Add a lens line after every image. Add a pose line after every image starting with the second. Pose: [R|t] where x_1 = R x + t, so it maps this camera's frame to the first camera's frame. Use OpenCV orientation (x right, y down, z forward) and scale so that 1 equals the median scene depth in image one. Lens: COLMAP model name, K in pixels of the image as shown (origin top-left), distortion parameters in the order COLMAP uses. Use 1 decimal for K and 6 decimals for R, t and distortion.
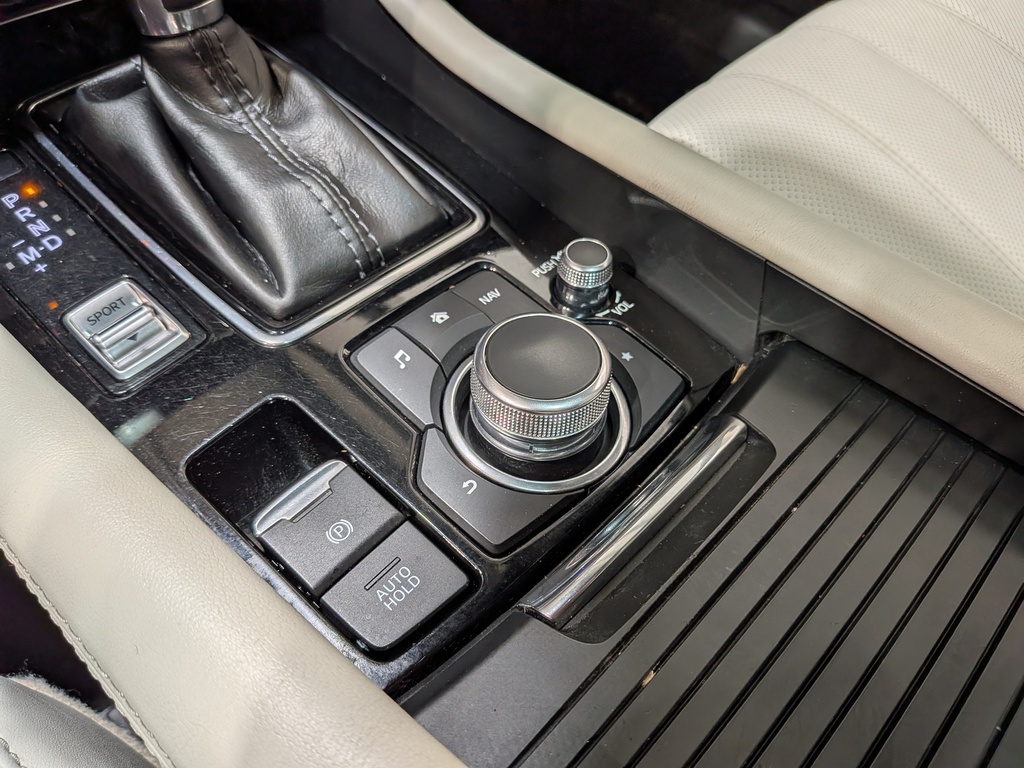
lens RADIAL K [[748.3, 0, 511.3], [0, 748.3, 414.5], [0, 0, 1]] dist [0.029516, -0.035079]
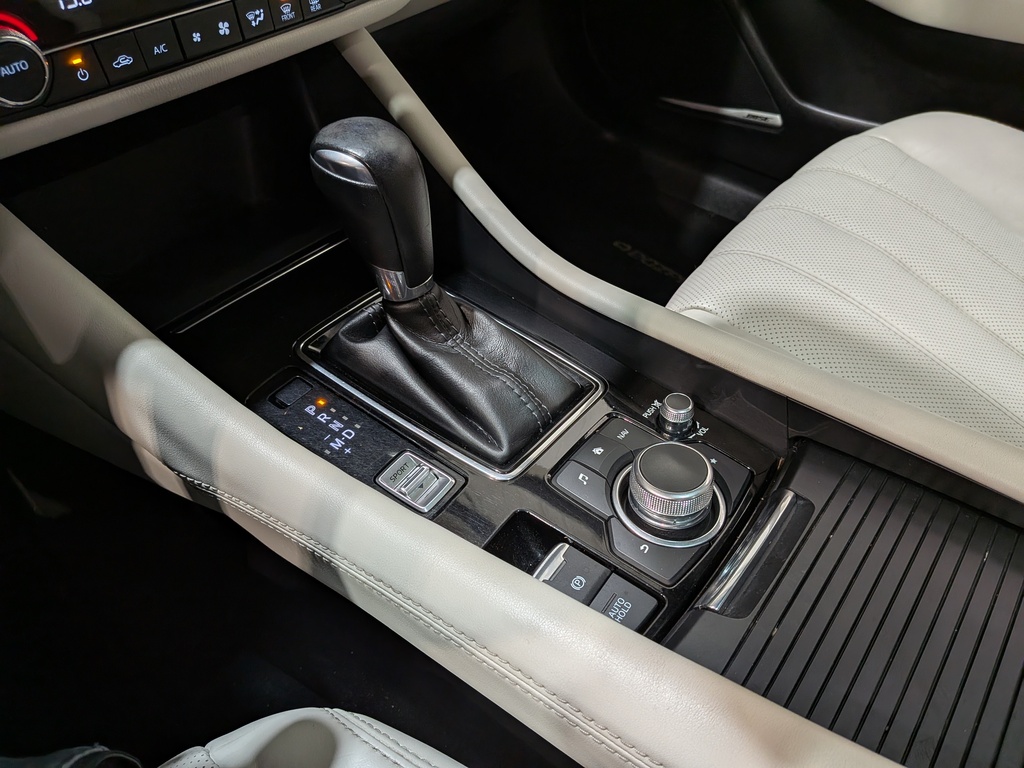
lens RADIAL K [[748.3, 0, 538.7], [0, 748.3, 386.8], [0, 0, 1]] dist [0.029516, -0.035079]
pose [[0.992134, -0.117032, 0.044422, -0.278950], [0.122954, 0.977685, -0.170335, -0.003259], [-0.023496, 0.174457, 0.984384, -0.640645]]
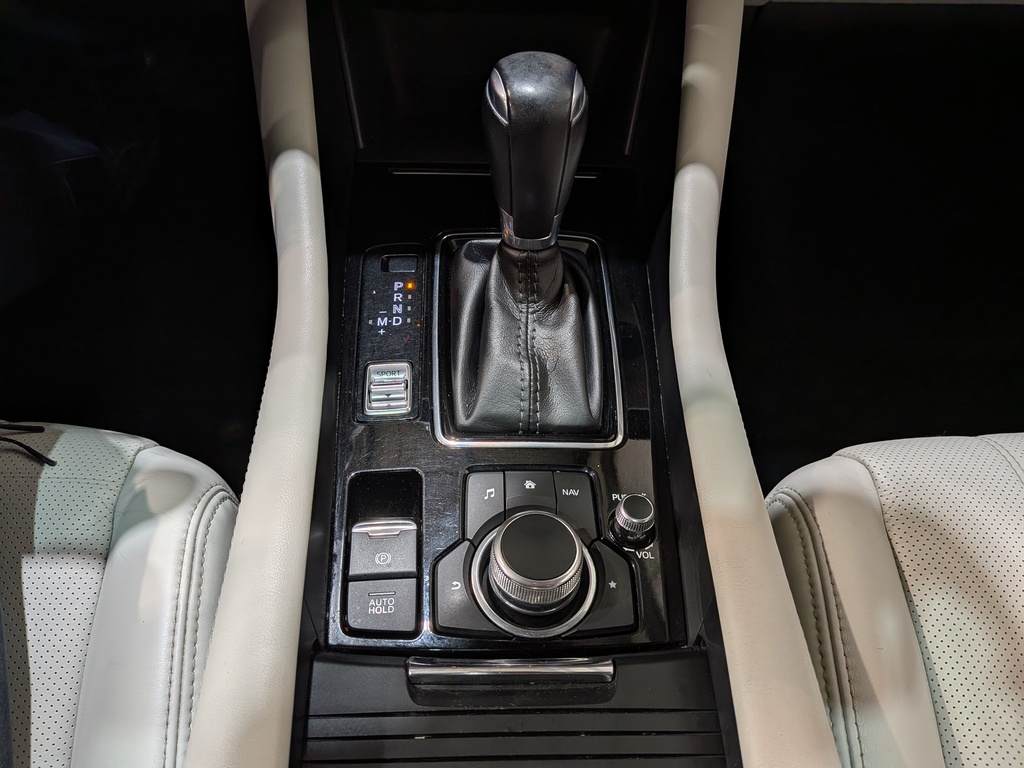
lens RADIAL K [[748.3, 0, 493.1], [0, 748.3, 386.8], [0, 0, 1]] dist [0.029516, -0.035079]
pose [[0.723332, 0.511222, -0.464157, 0.450351], [-0.559749, 0.827727, 0.039356, -0.310074], [0.404315, 0.231345, 0.884878, -0.421425]]
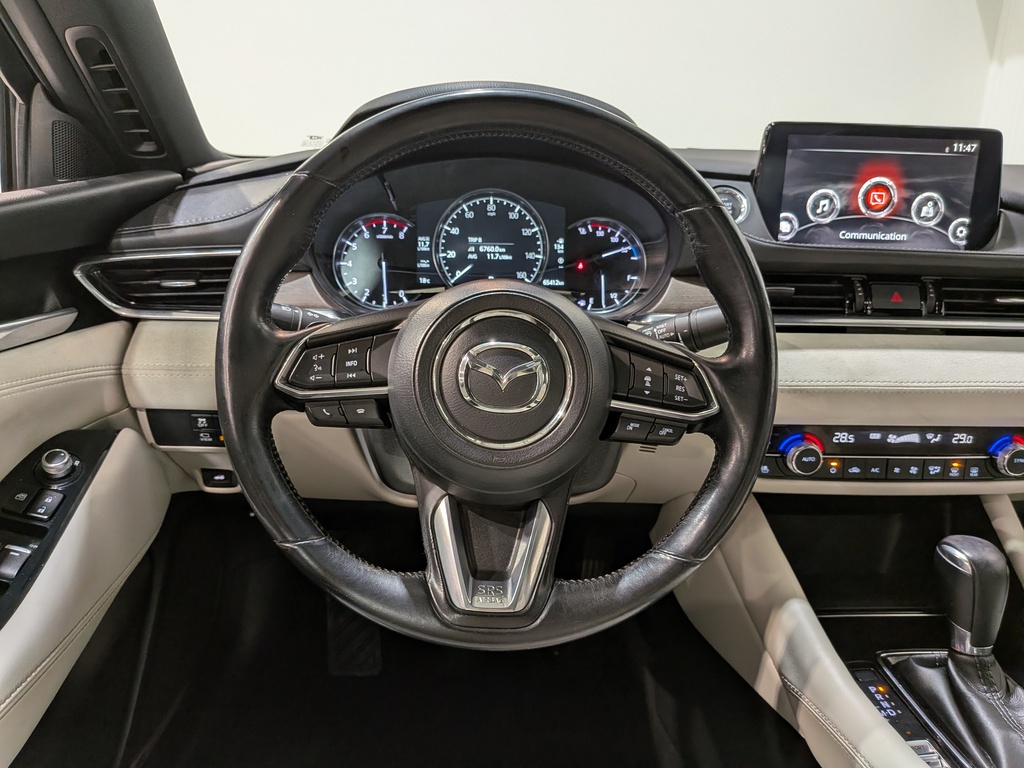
lens RADIAL K [[748.3, 0, 521.6], [0, 748.3, 384.2], [0, 0, 1]] dist [0.029516, -0.035079]
pose [[0.732762, 0.118515, -0.670085, 0.024497], [-0.538142, 0.703618, -0.464032, 0.849149], [0.416489, 0.700625, 0.579362, -1.759761]]
